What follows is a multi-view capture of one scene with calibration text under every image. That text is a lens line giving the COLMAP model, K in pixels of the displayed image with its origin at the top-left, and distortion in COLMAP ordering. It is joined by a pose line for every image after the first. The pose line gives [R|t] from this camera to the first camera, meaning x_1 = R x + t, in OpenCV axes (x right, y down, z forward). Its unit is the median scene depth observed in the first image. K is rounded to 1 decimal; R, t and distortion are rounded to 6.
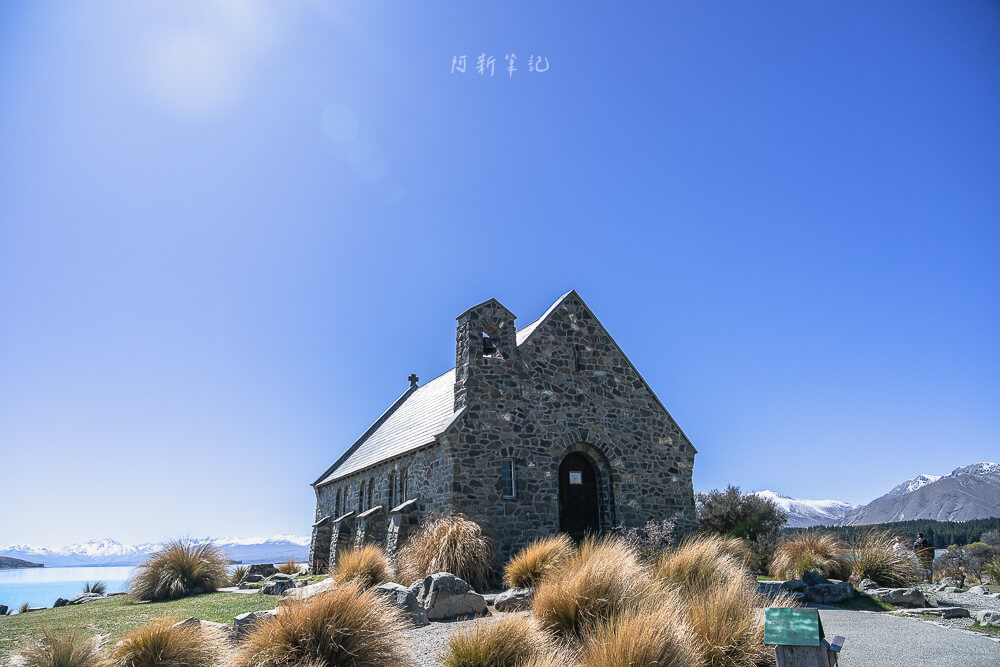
lens RADIAL K [[658.5, 0, 515.7], [0, 658.5, 323.8], [0, 0, 1]] dist [-0.026691, -0.002520]
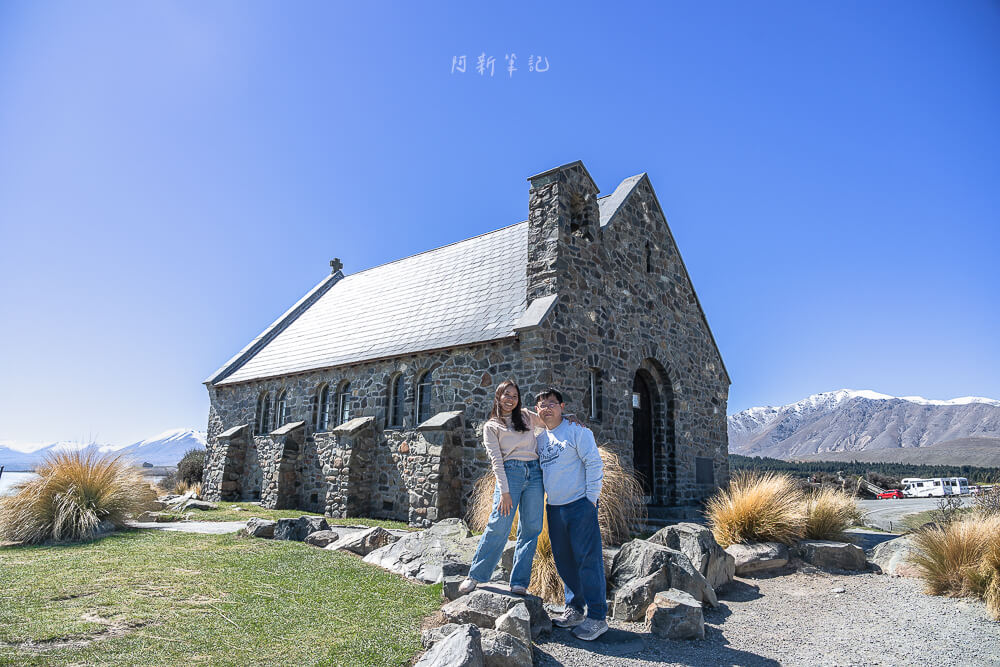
lens RADIAL K [[658.5, 0, 507.0], [0, 658.5, 324.5], [0, 0, 1]] dist [-0.026691, -0.002520]
pose [[0.944581, 0.111602, 0.308726, -0.327223], [-0.143871, 0.986047, 0.083741, 0.096588], [-0.295072, -0.123517, 0.947458, 0.285884]]
